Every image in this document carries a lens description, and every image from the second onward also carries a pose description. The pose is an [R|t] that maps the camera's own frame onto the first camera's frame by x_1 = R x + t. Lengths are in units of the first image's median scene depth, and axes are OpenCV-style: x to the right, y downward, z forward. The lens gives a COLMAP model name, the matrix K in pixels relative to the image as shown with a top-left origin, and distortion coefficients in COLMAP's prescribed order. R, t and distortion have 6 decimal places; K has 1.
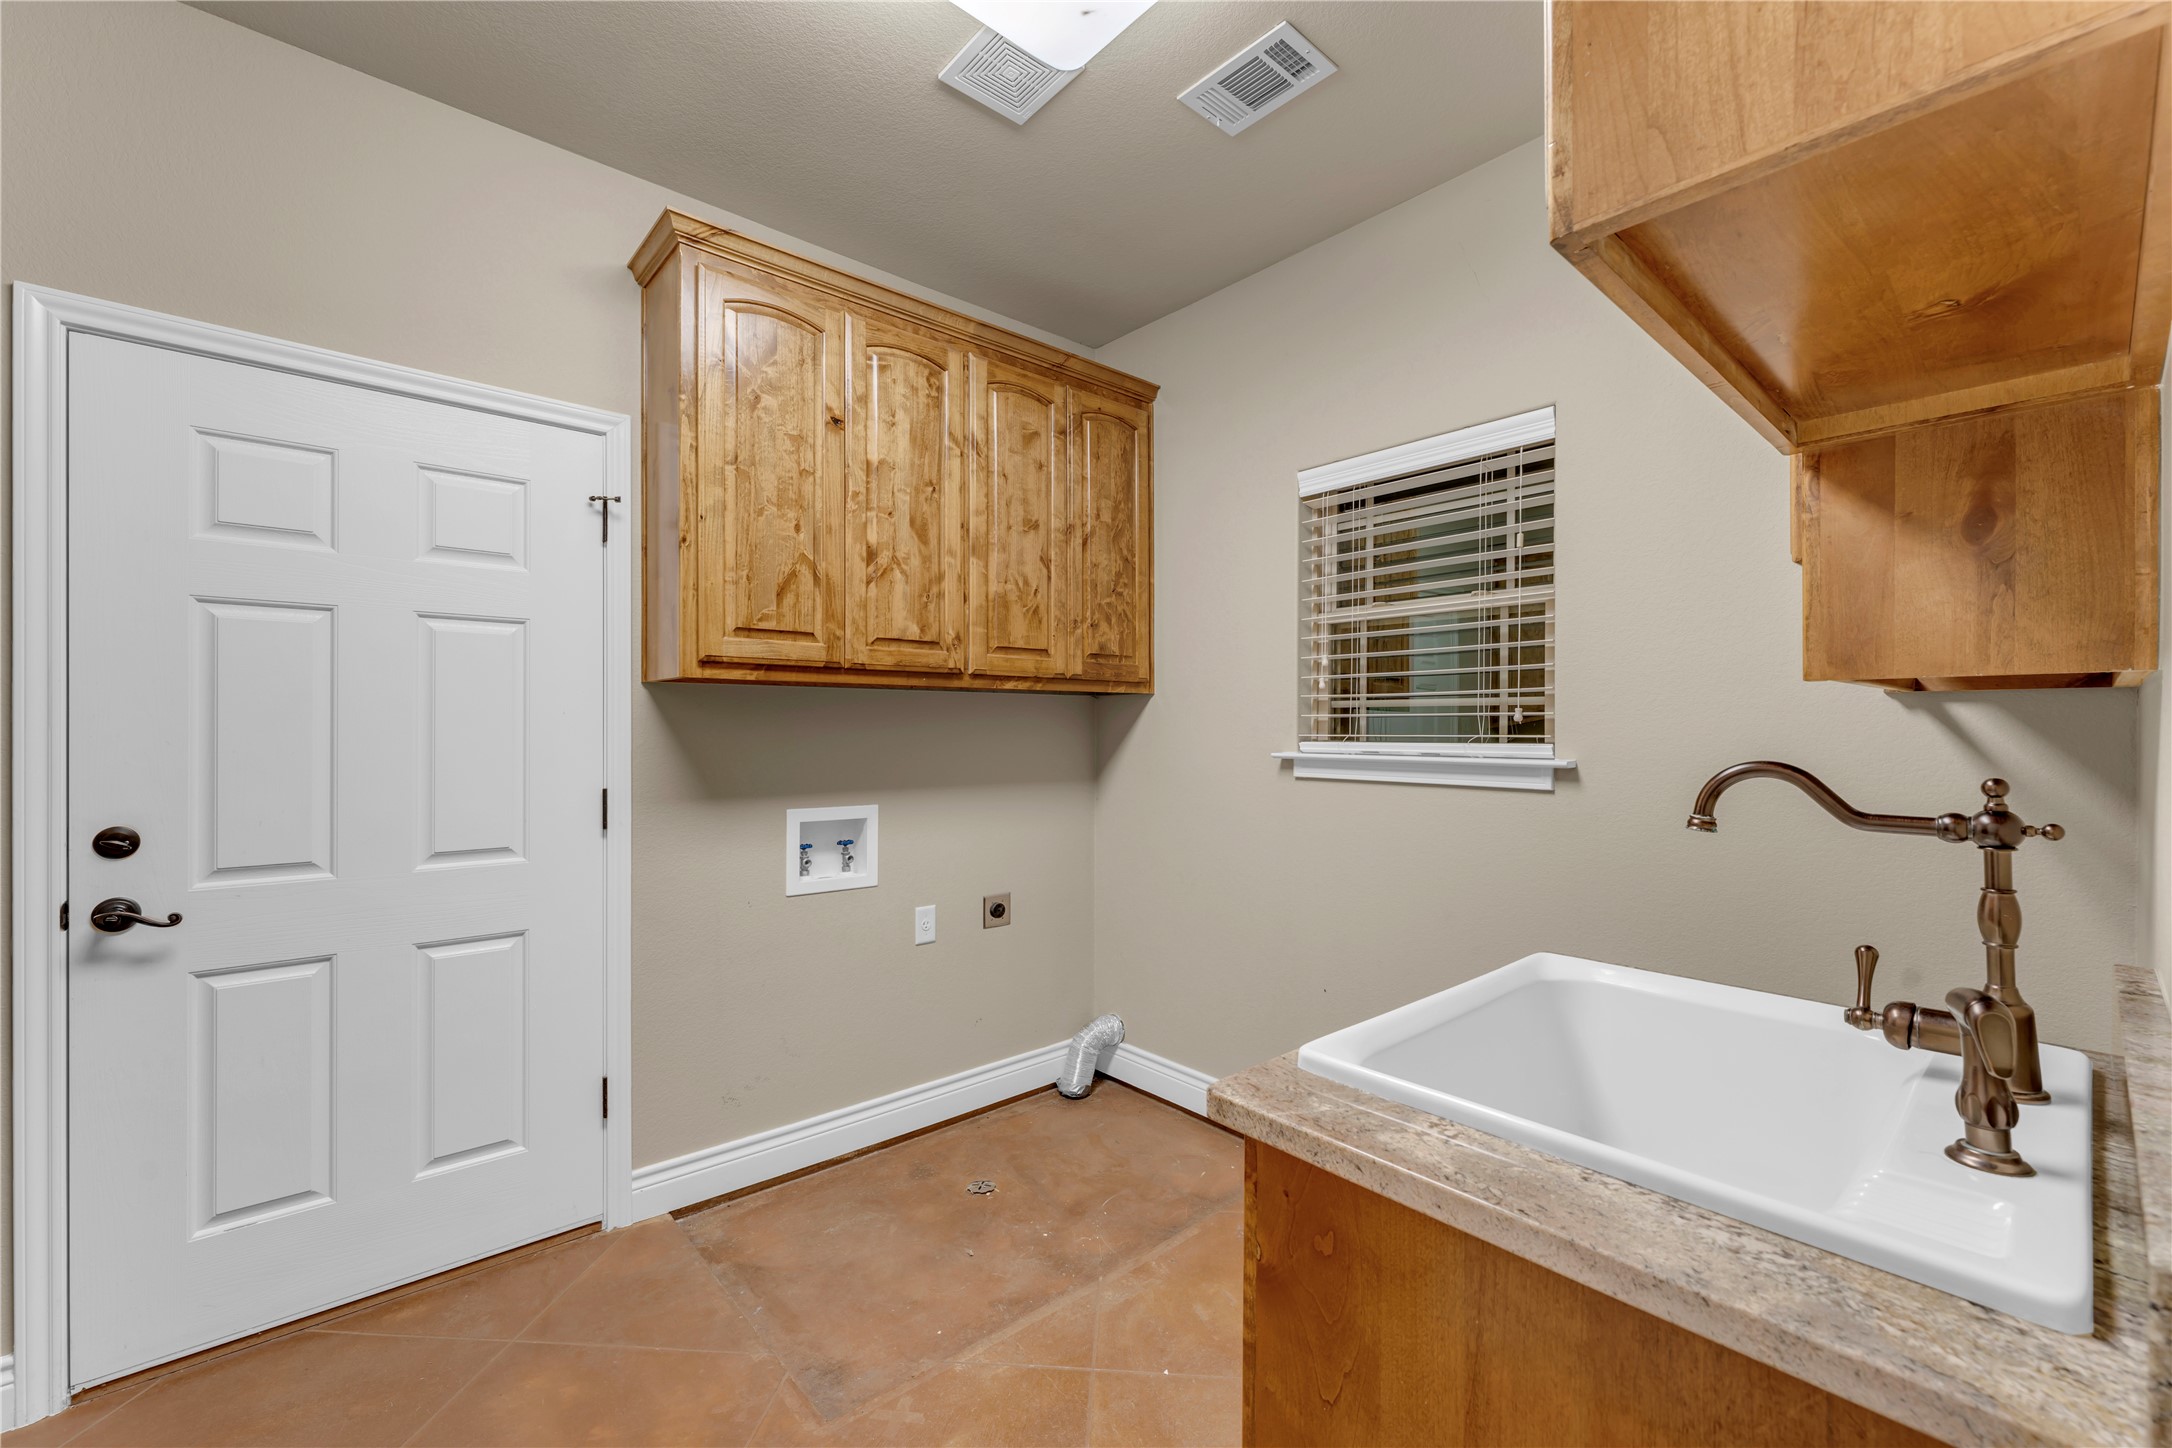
lens RADIAL K [[863.3, 0, 1091.7], [0, 863.3, 729.1], [0, 0, 1]] dist [-0.002431, -0.000488]
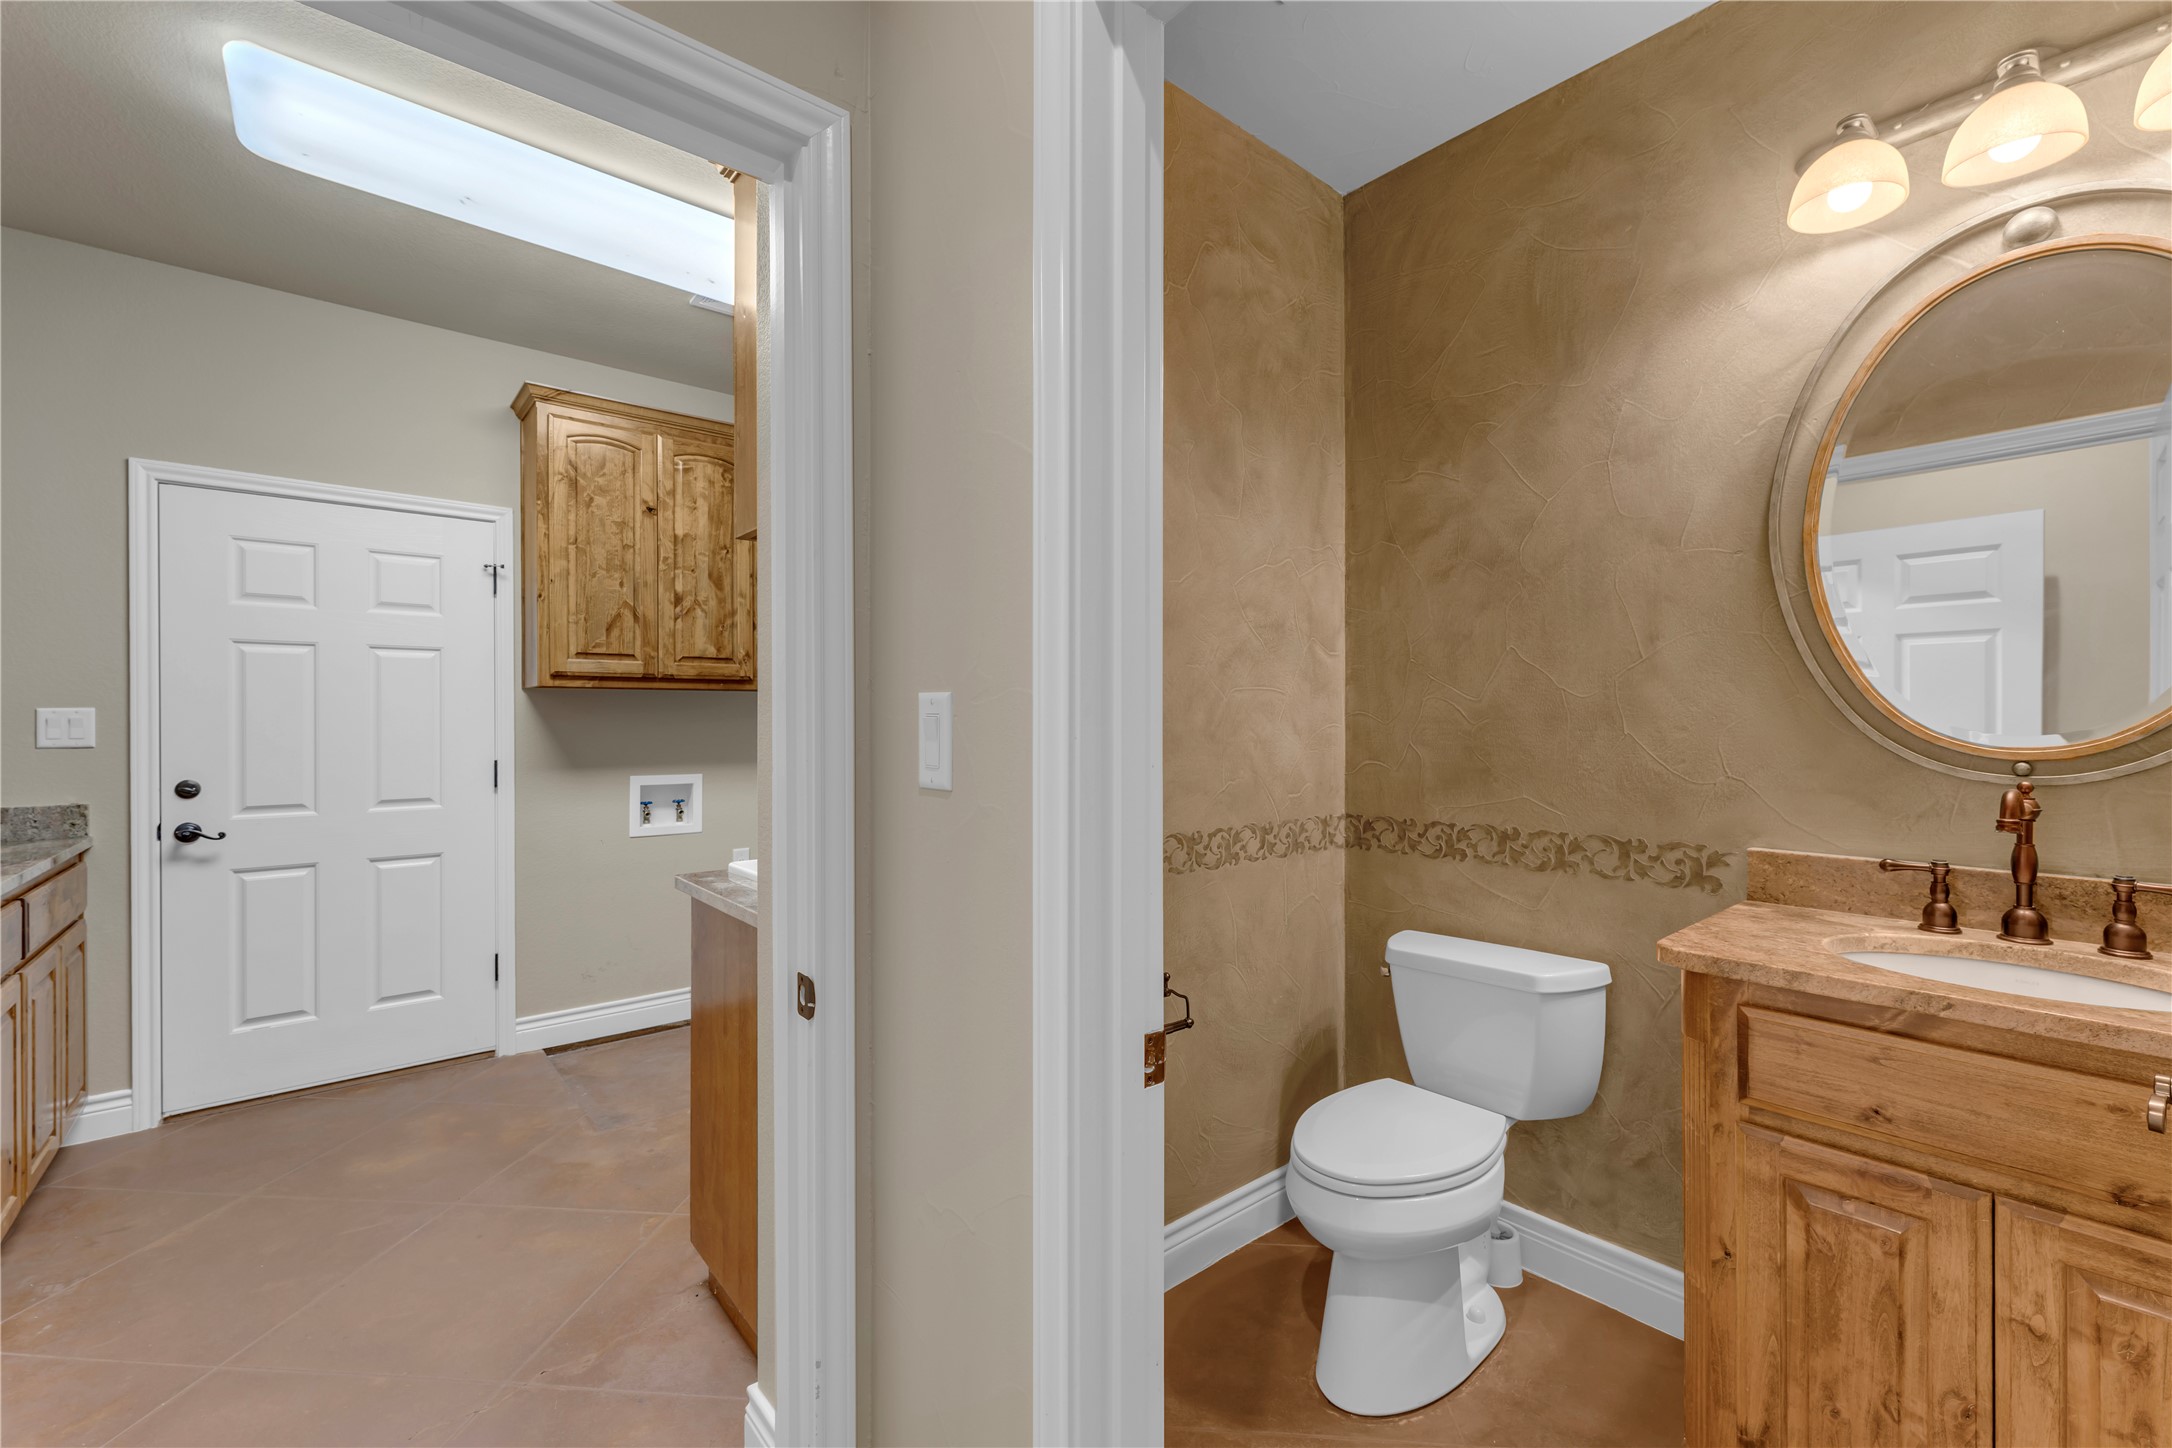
lens RADIAL K [[903.7, 0, 1080.0], [0, 903.7, 721.3], [0, 0, 1]] dist [-0.000090, -0.000318]
pose [[0.999374, -0.003864, -0.035170, 0.502459], [0.003917, 0.999991, 0.001444, 0.003698], [0.035164, -0.001581, 0.999380, -0.527729]]
